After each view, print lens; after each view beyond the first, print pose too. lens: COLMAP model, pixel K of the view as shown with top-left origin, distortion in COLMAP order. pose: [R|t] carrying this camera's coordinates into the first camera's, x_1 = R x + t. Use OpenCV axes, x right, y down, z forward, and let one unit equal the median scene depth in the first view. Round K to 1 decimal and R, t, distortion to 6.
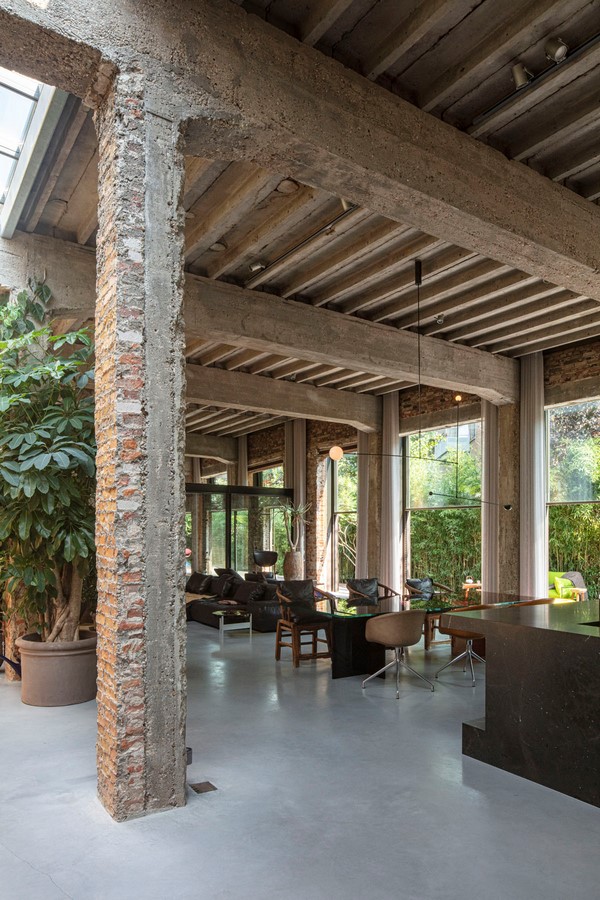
lens RADIAL K [[633.2, 0, 297.5], [0, 633.2, 450.4], [0, 0, 1]] dist [-0.001641, -0.005422]
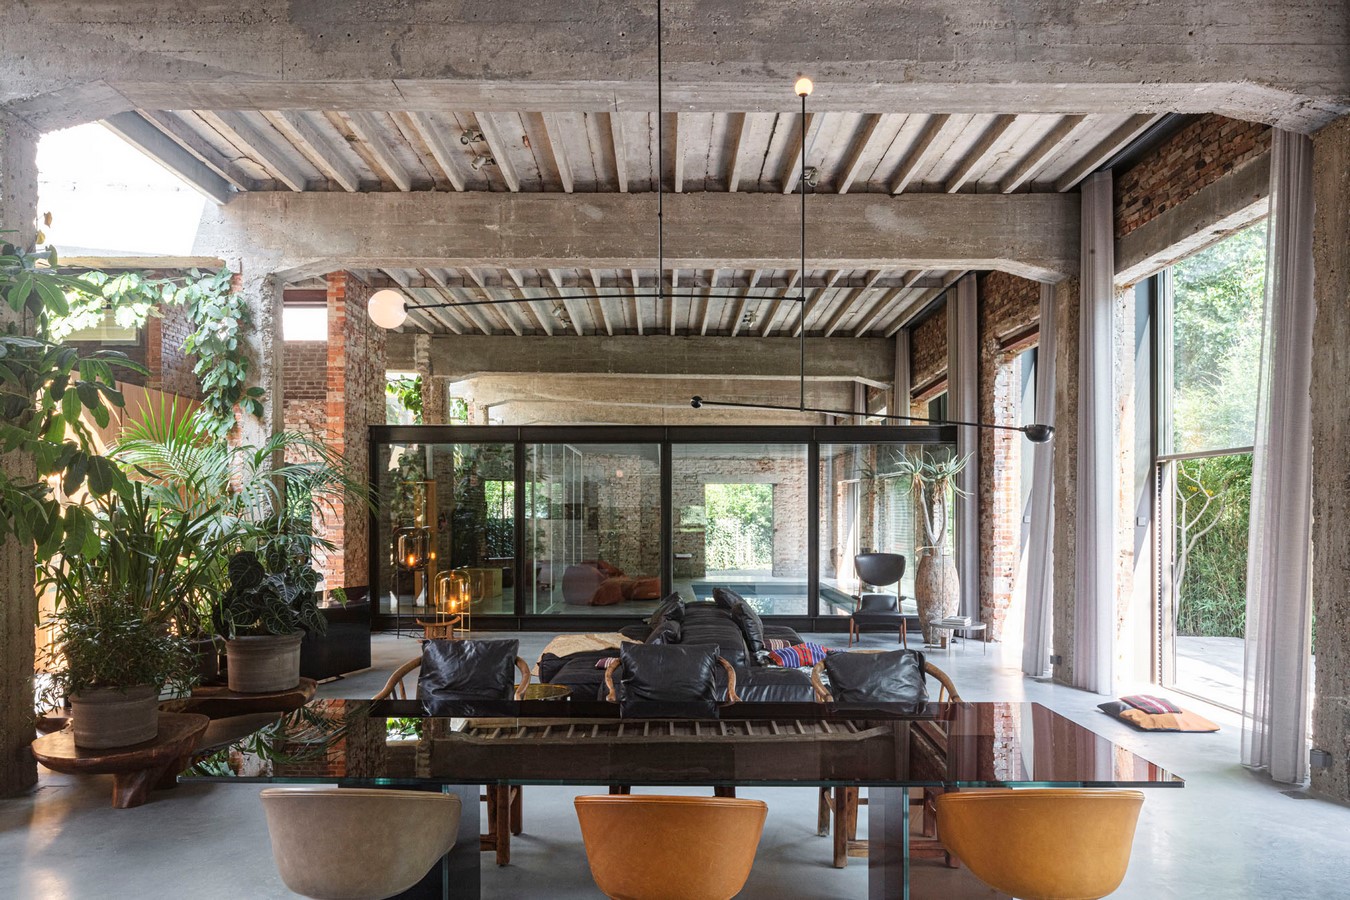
lens RADIAL K [[949.8, 0, 637.1], [0, 949.8, 422.5], [0, 0, 1]] dist [-0.001641, -0.005422]
pose [[0.826187, -0.061853, -0.559990, 0.244840], [0.081023, 0.996667, 0.009452, 0.038699], [0.557539, -0.053181, 0.828445, 0.321376]]
